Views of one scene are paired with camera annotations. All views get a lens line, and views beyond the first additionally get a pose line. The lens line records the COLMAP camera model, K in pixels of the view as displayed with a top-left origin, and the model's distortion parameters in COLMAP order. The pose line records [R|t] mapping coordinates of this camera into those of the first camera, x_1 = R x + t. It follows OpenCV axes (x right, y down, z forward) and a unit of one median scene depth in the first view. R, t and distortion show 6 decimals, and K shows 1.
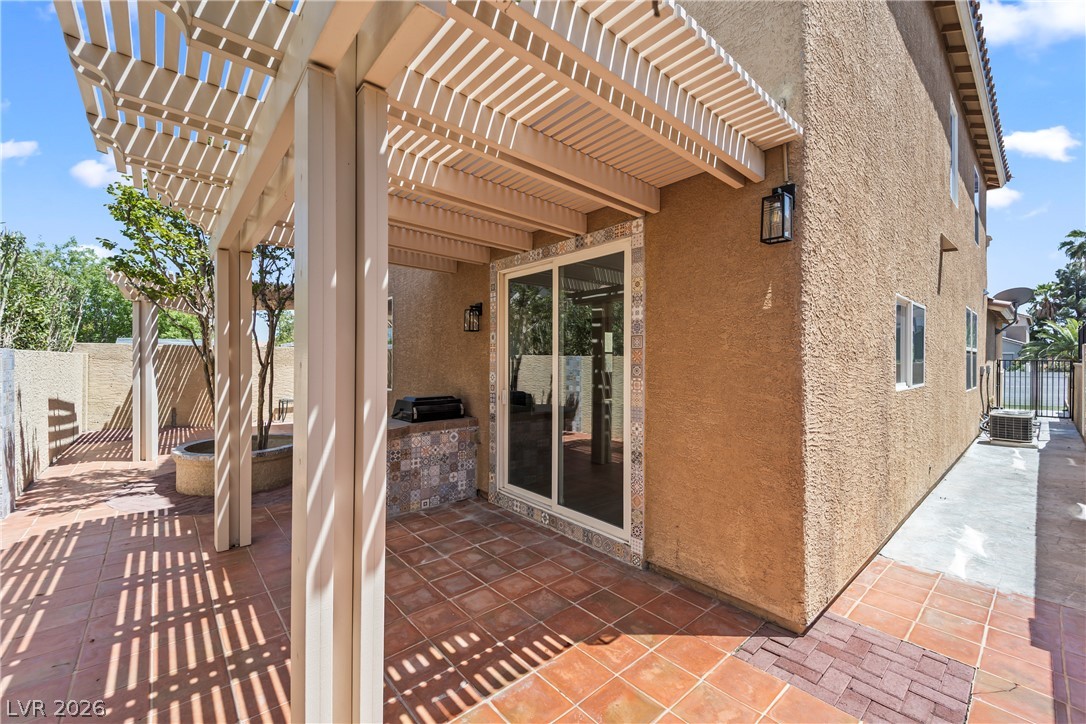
lens RADIAL K [[435.9, 0, 524.8], [0, 435.9, 362.3], [0, 0, 1]] dist [-0.008080, -0.000136]
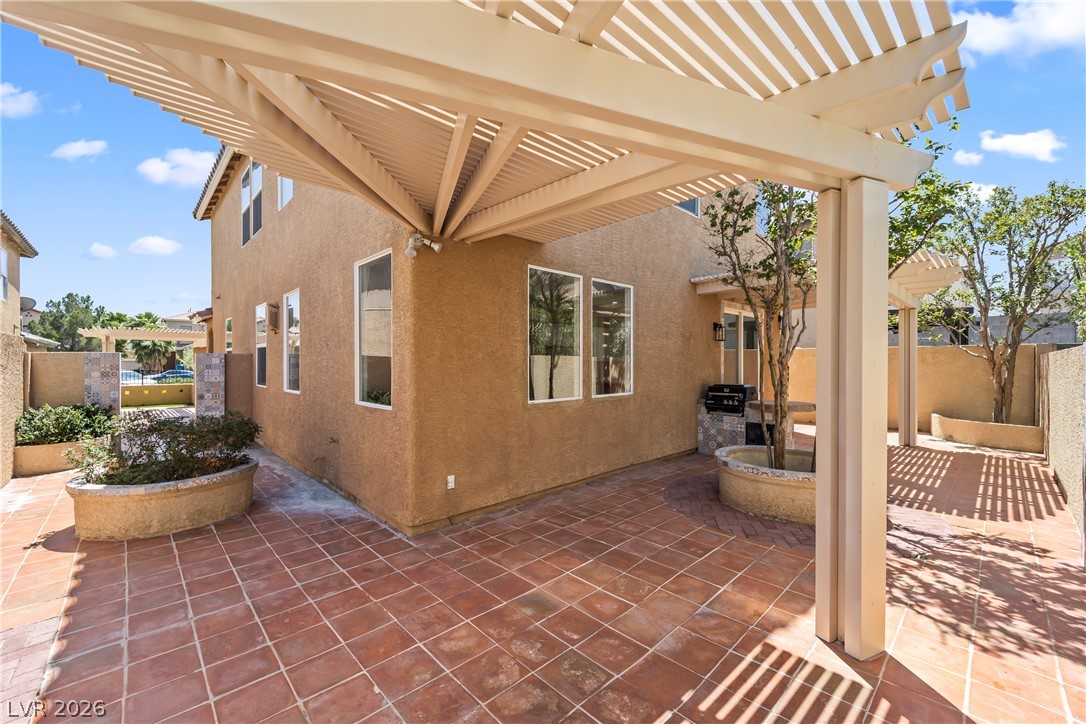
lens RADIAL K [[438.8, 0, 543.0], [0, 438.8, 362.0], [0, 0, 1]] dist [-0.018266, -0.000161]
pose [[-0.054898, -0.000706, 0.998492, -1.817087], [0.006453, 0.999979, 0.001062, 0.000200], [-0.998471, 0.006502, -0.054892, 1.900924]]
